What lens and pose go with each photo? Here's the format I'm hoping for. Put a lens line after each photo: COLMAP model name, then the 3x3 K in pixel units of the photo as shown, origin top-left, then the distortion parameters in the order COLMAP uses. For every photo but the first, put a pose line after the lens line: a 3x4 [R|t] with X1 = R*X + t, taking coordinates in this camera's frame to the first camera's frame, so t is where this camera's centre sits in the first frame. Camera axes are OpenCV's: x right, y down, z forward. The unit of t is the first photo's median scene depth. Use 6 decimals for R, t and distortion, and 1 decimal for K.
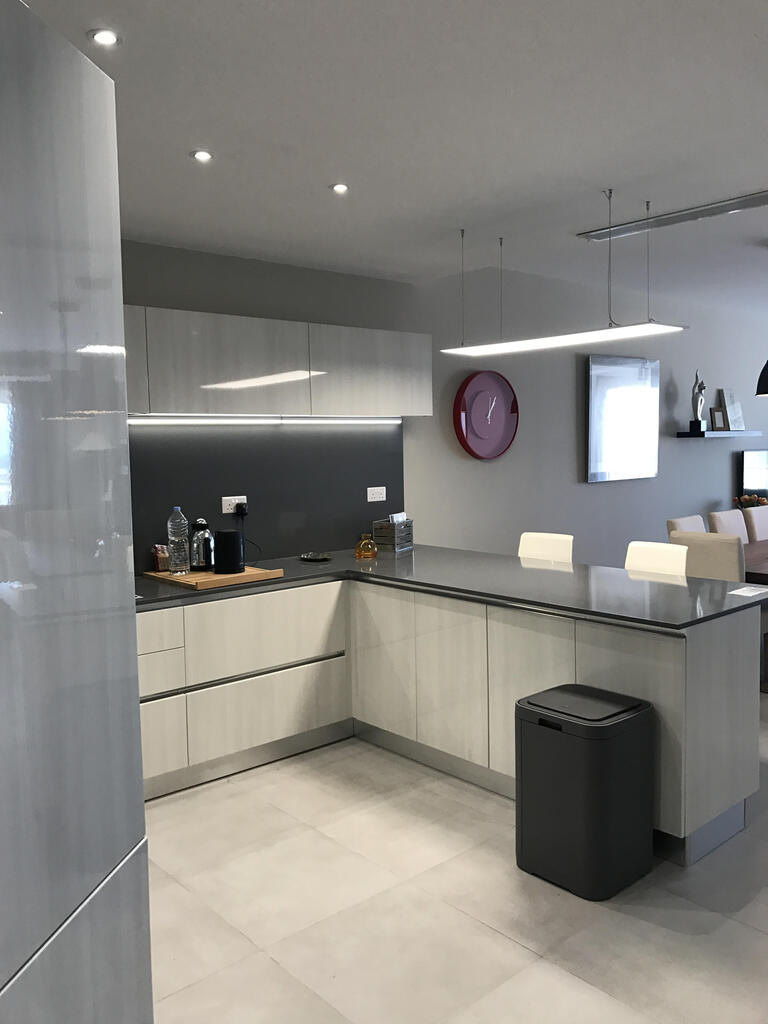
lens RADIAL K [[840.9, 0, 384.0], [0, 840.9, 512.0], [0, 0, 1]] dist [0.010859, 0.004073]
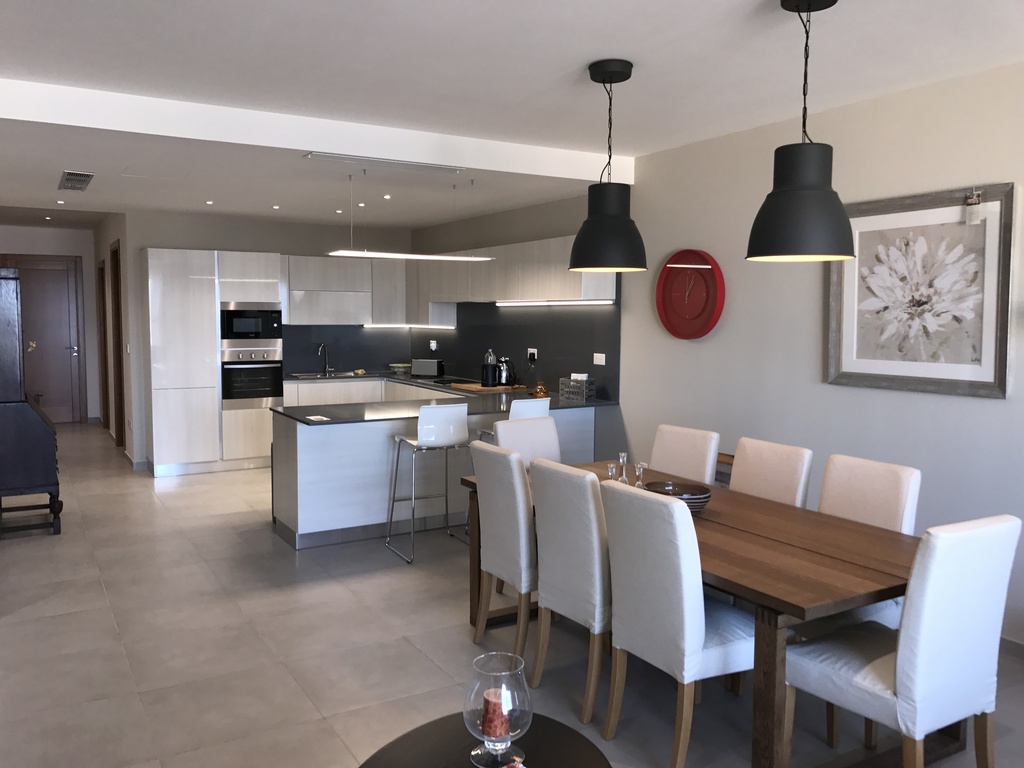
lens RADIAL K [[840.9, 0, 512.0], [0, 840.9, 384.0], [0, 0, 1]] dist [0.010859, 0.004073]
pose [[-0.177666, 0.089822, -0.979983, 1.297442], [-0.094313, 0.989688, 0.107810, -0.110897], [0.979561, 0.111579, -0.167362, 1.096424]]
